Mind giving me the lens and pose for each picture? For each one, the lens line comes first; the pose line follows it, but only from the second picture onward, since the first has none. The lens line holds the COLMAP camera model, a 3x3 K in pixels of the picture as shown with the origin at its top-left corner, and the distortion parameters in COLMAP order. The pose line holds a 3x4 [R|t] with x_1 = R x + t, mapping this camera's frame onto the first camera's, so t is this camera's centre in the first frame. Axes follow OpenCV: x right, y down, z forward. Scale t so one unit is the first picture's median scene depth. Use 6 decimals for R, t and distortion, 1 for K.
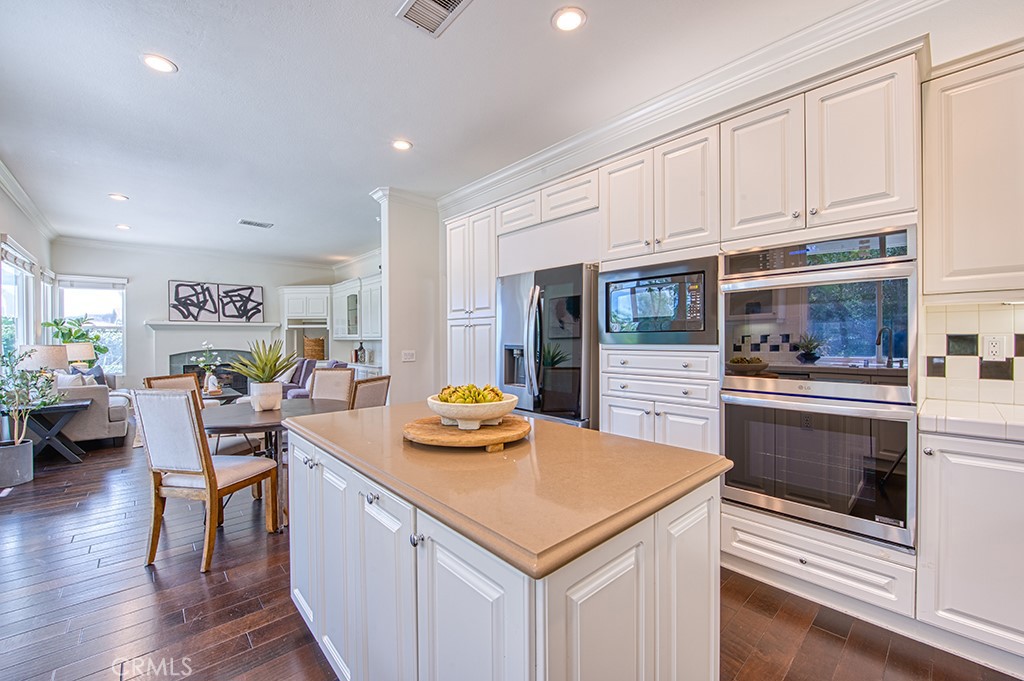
lens RADIAL K [[404.9, 0, 512.0], [0, 404.9, 340.5], [0, 0, 1]] dist [-0.000488, -0.000162]
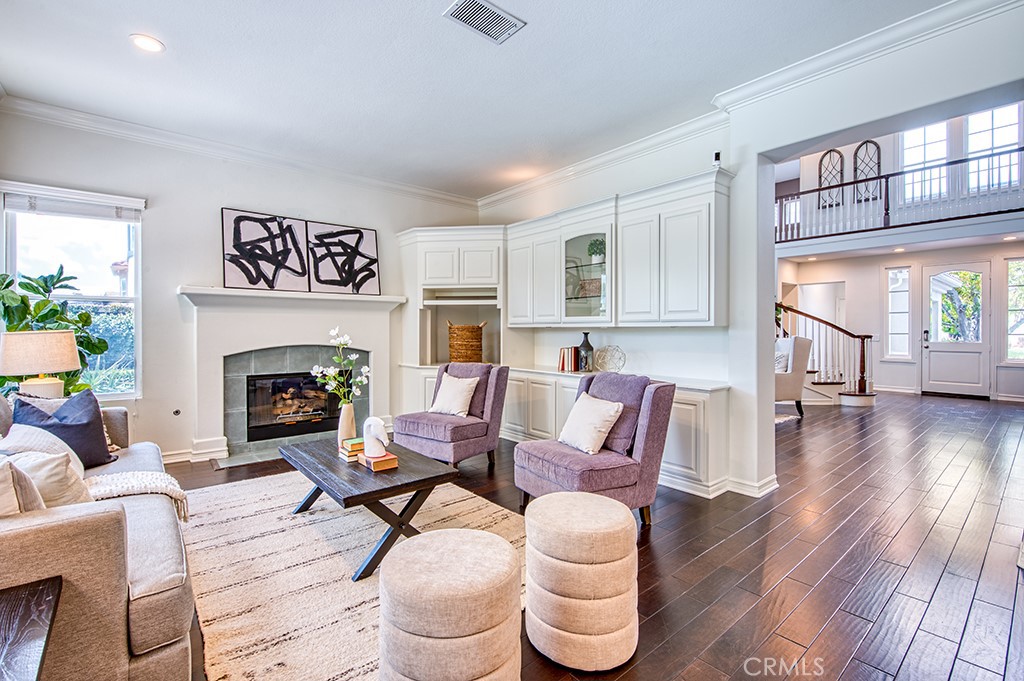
lens RADIAL K [[449.8, 0, 510.9], [0, 449.8, 332.7], [0, 0, 1]] dist [0.001278, 0.000325]
pose [[0.999124, 0.004041, -0.041646, -0.445897], [-0.004001, 0.999991, 0.001053, 0.004771], [0.041650, -0.000886, 0.999132, 0.436159]]
